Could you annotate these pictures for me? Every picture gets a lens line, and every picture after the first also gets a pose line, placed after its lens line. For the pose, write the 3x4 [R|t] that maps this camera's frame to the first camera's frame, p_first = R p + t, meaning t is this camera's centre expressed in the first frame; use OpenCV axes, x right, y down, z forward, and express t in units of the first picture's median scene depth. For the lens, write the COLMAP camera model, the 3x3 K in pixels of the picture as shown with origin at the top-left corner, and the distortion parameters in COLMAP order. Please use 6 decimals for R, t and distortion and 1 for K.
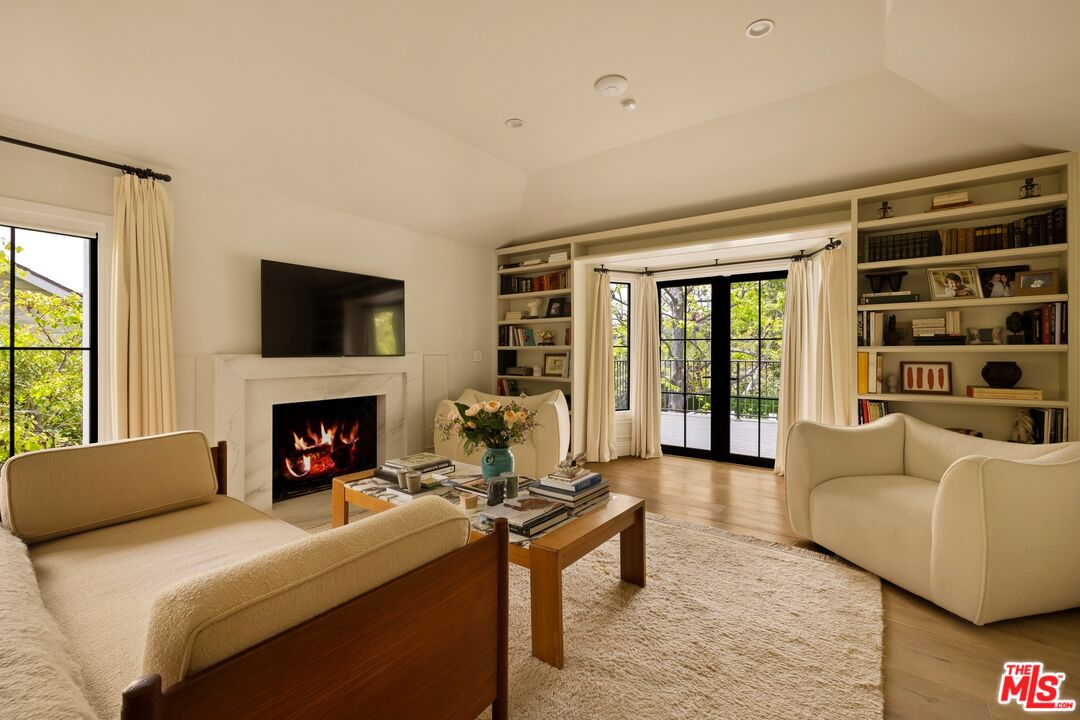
lens RADIAL K [[471.3, 0, 538.1], [0, 471.3, 351.2], [0, 0, 1]] dist [-0.000209, 0.000325]
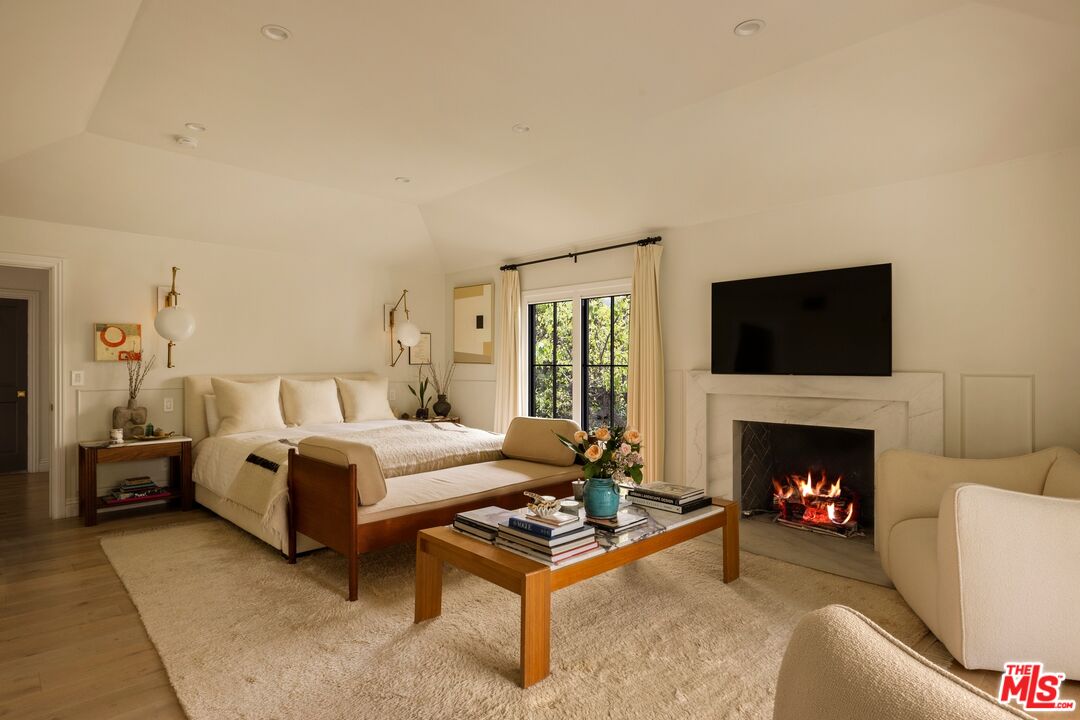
lens RADIAL K [[567.7, 0, 540.0], [0, 567.7, 360.0], [0, 0, 1]] dist [-0.000872, 0.000547]
pose [[-0.157035, -0.012528, -0.987514, 0.707568], [-0.002983, 0.999921, -0.012211, -0.000830], [0.987589, 0.001028, -0.157060, 0.757264]]
